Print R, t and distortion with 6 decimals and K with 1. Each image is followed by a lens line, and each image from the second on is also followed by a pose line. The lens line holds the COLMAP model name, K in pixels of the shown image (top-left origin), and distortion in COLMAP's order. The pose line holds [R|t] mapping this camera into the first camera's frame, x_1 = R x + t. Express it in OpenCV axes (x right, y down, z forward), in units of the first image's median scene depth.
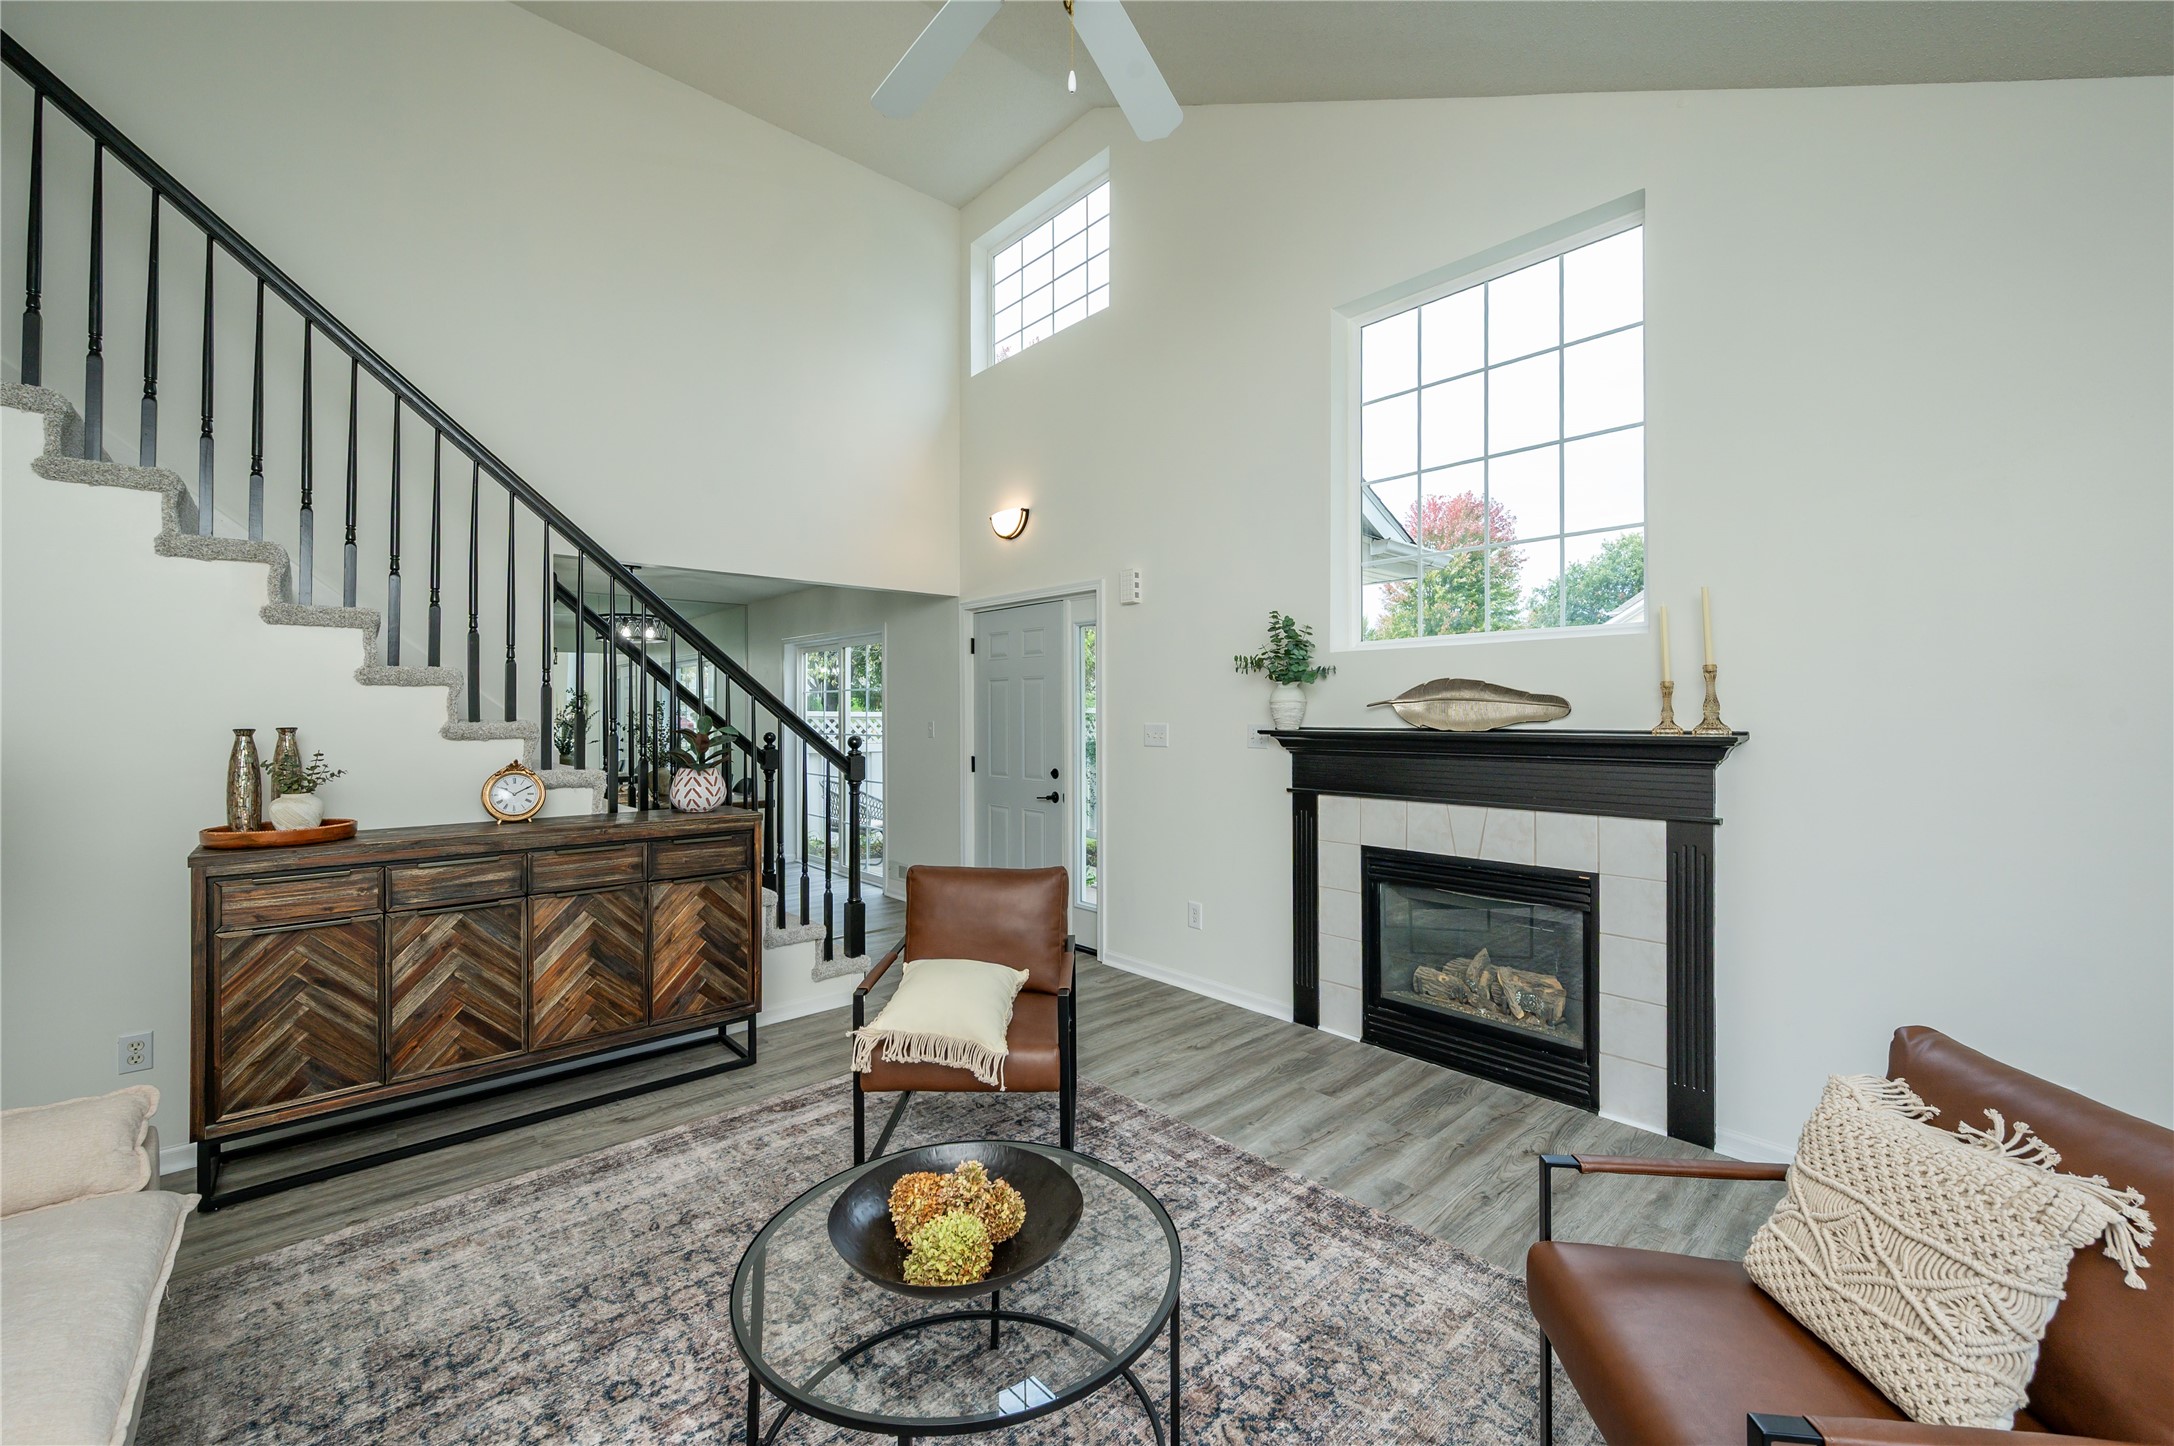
lens RADIAL K [[867.0, 0, 1087.0], [0, 867.0, 723.0], [0, 0, 1]] dist [-0.000701, -0.000066]
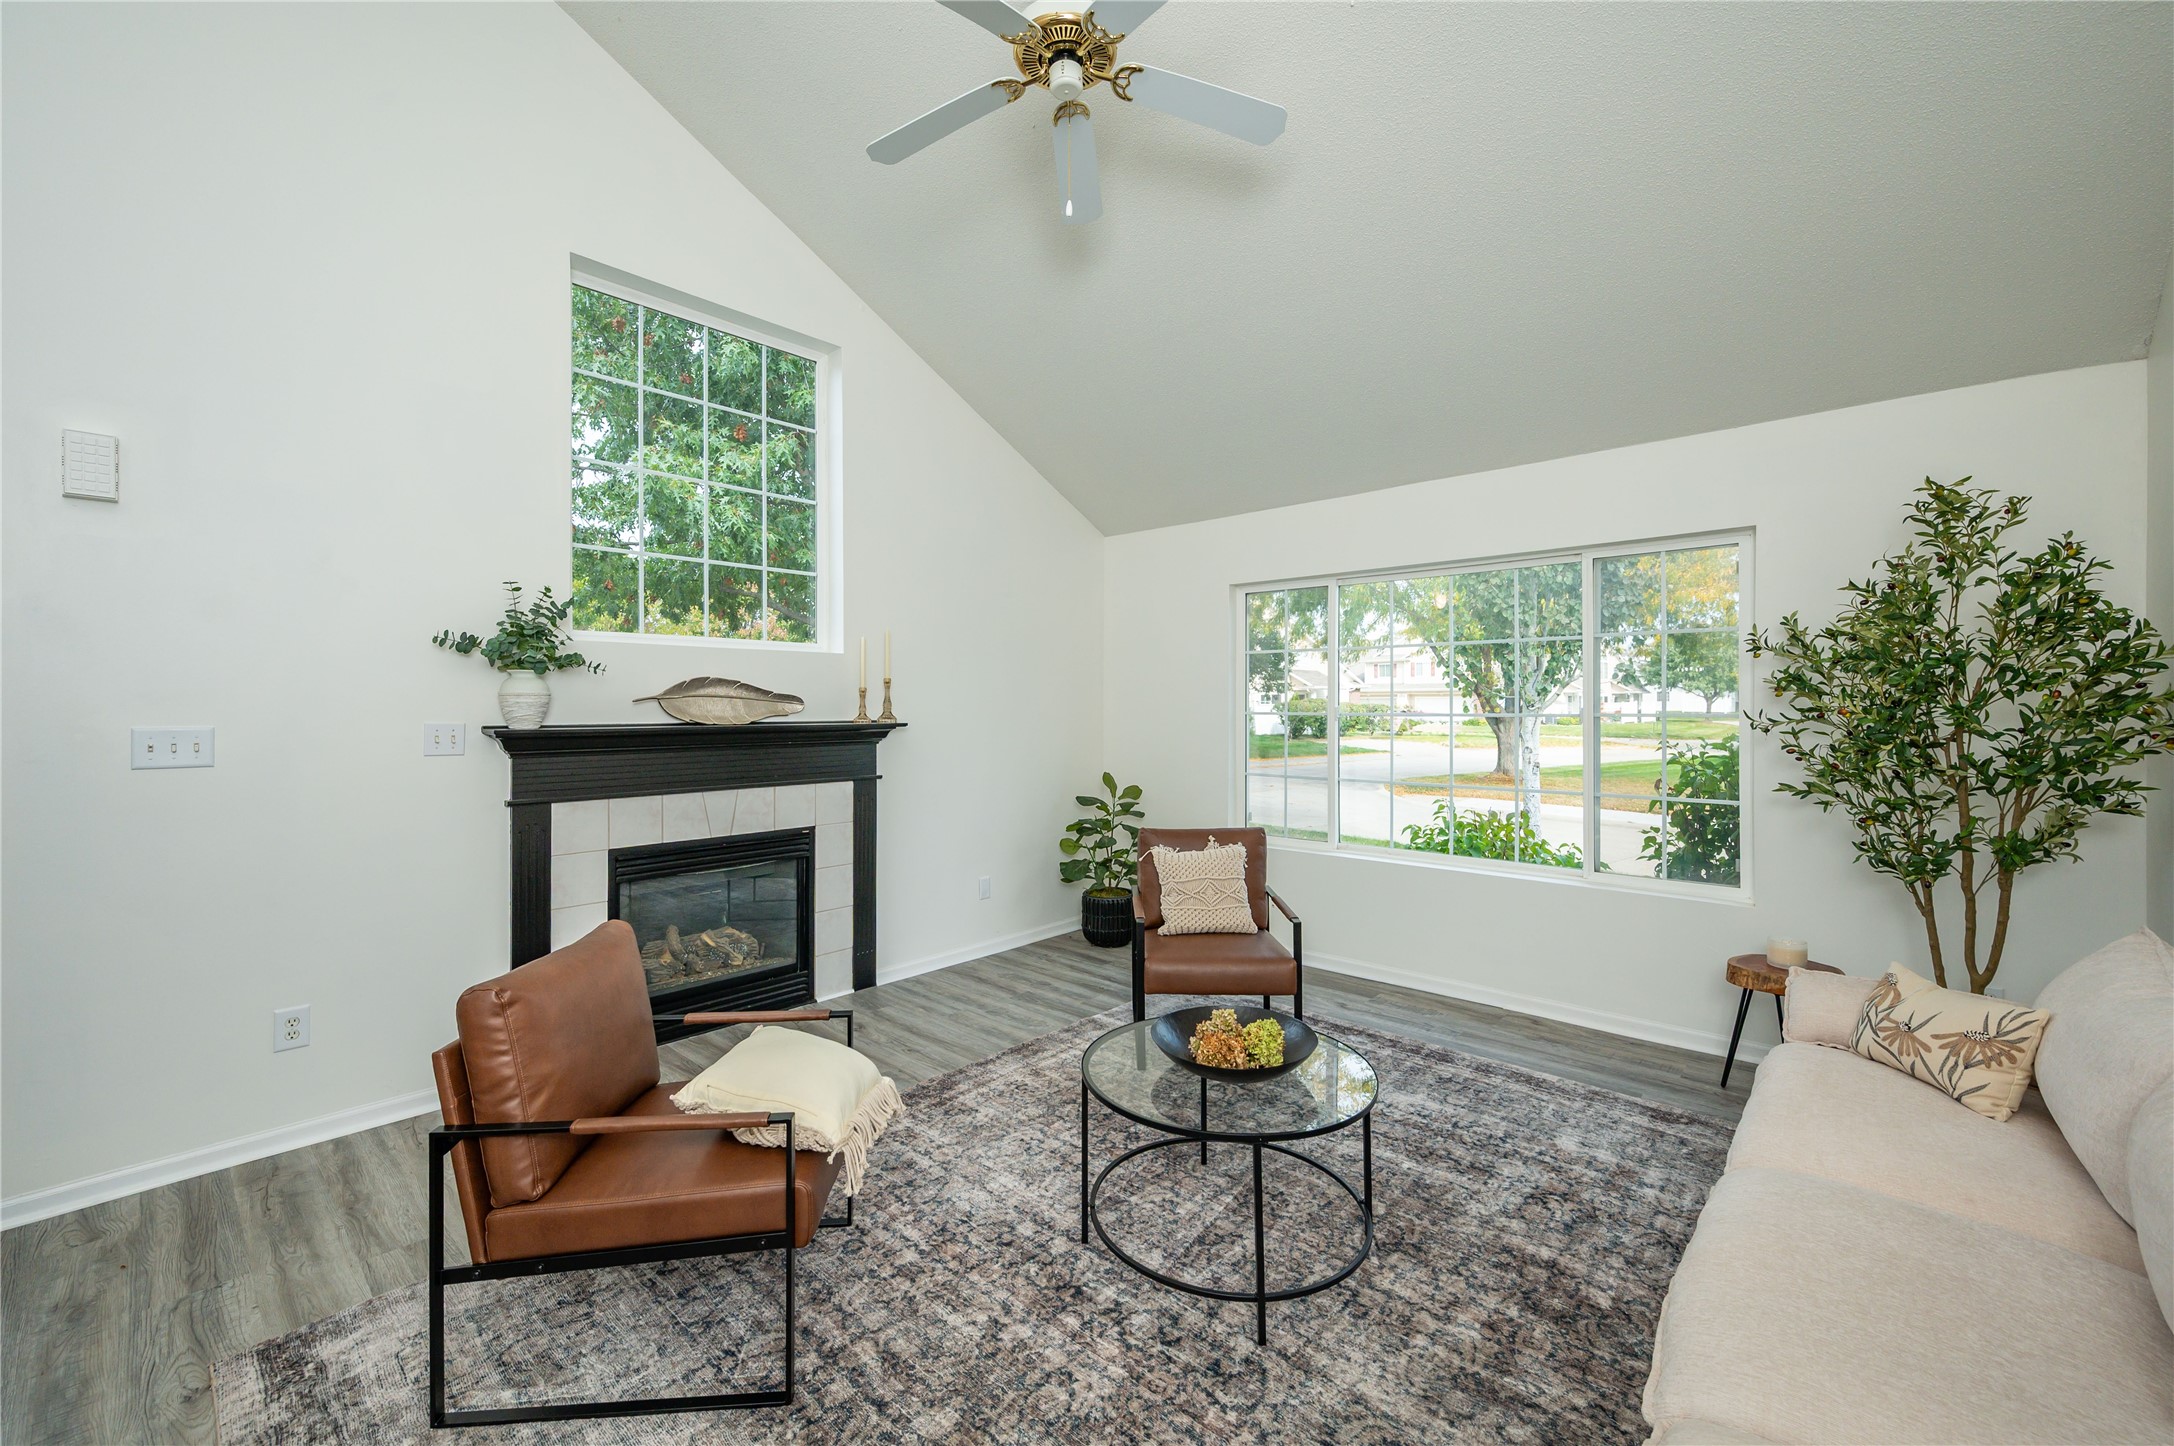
lens RADIAL K [[872.0, 0, 1092.1], [0, 872.0, 711.0], [0, 0, 1]] dist [0.000658, 0.000139]
pose [[-0.101003, -0.000475, 0.994886, -0.821840], [0.013604, 0.999906, 0.001859, -0.004429], [-0.994793, 0.013722, -0.100987, 0.697917]]
